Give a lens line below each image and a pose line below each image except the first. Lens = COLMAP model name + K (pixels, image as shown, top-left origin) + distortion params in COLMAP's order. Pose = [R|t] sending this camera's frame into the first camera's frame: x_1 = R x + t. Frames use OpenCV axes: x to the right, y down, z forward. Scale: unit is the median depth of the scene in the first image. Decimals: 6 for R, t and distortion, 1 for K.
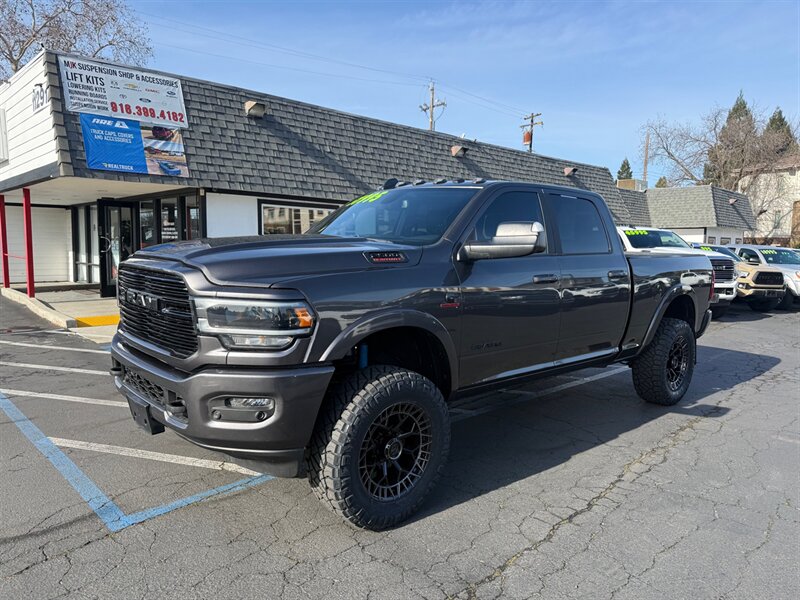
lens RADIAL K [[561.1, 0, 395.5], [0, 561.1, 300.0], [0, 0, 1]] dist [-0.002477, -0.006695]
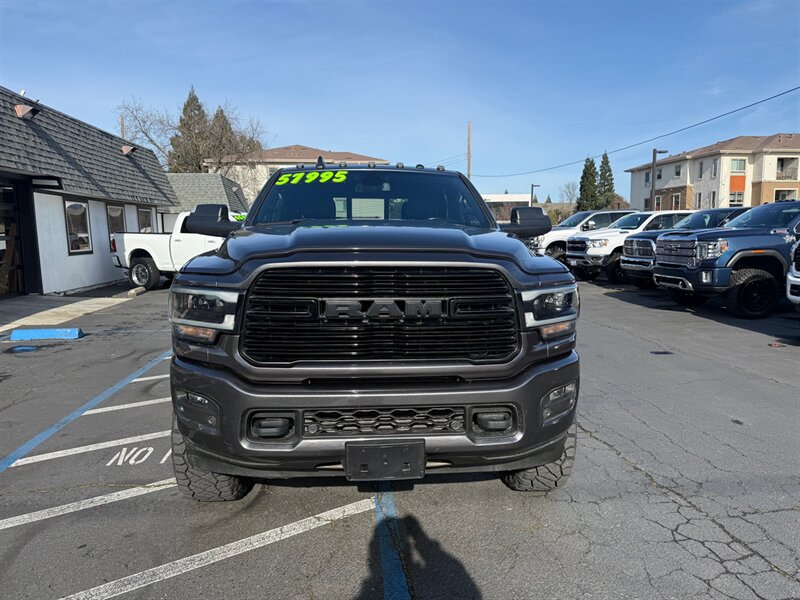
lens RADIAL K [[564.7, 0, 400.0], [0, 564.7, 300.0], [0, 0, 1]] dist [-0.000673, -0.003257]
pose [[0.611764, -0.116348, 0.782437, -0.213601], [0.096700, 0.992705, 0.072008, -0.012011], [-0.785107, 0.031609, 0.618553, 0.113317]]
